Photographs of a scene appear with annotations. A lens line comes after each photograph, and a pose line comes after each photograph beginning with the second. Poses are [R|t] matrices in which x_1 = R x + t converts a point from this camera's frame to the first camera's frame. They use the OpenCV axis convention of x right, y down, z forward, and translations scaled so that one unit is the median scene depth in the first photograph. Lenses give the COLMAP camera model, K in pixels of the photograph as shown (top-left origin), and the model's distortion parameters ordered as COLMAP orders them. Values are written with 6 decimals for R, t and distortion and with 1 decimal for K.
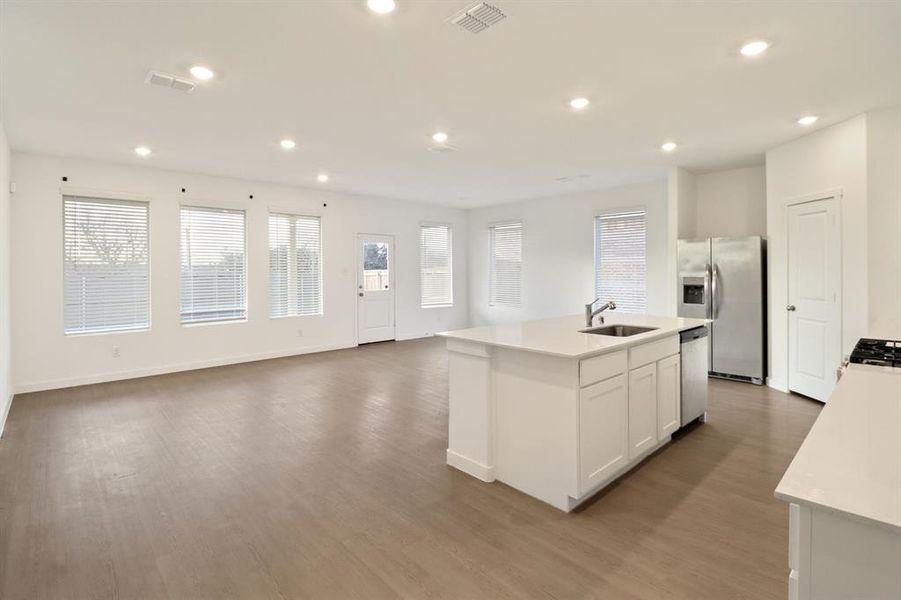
lens RADIAL K [[430.7, 0, 447.1], [0, 430.7, 268.7], [0, 0, 1]] dist [-0.007171, -0.006014]
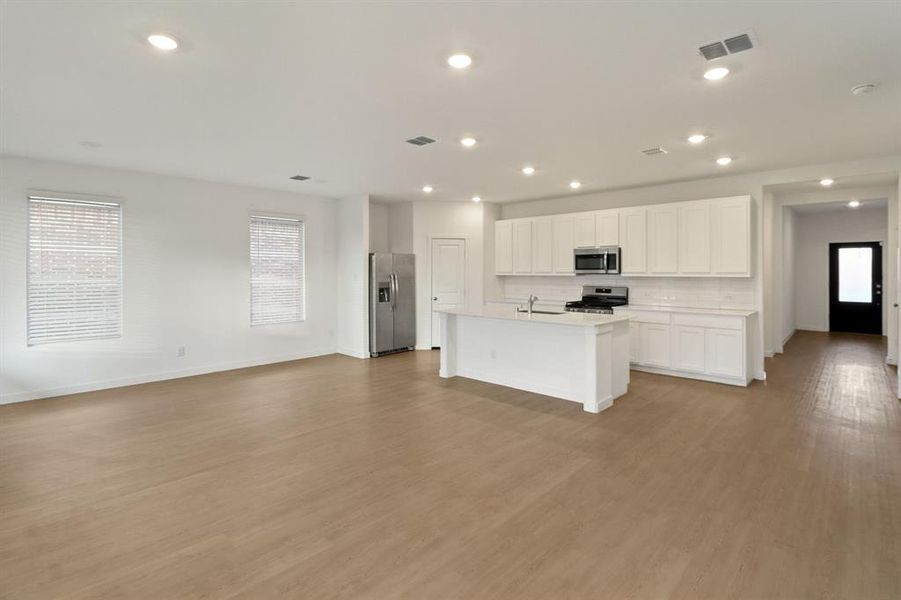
lens RADIAL K [[430.7, 0, 452.6], [0, 430.7, 273.4], [0, 0, 1]] dist [-0.007171, -0.006014]
pose [[-0.076678, 0.000851, 0.997056, -0.851146], [-0.003100, 0.999995, -0.001092, -0.006889], [-0.997051, -0.003175, -0.076675, 0.974589]]
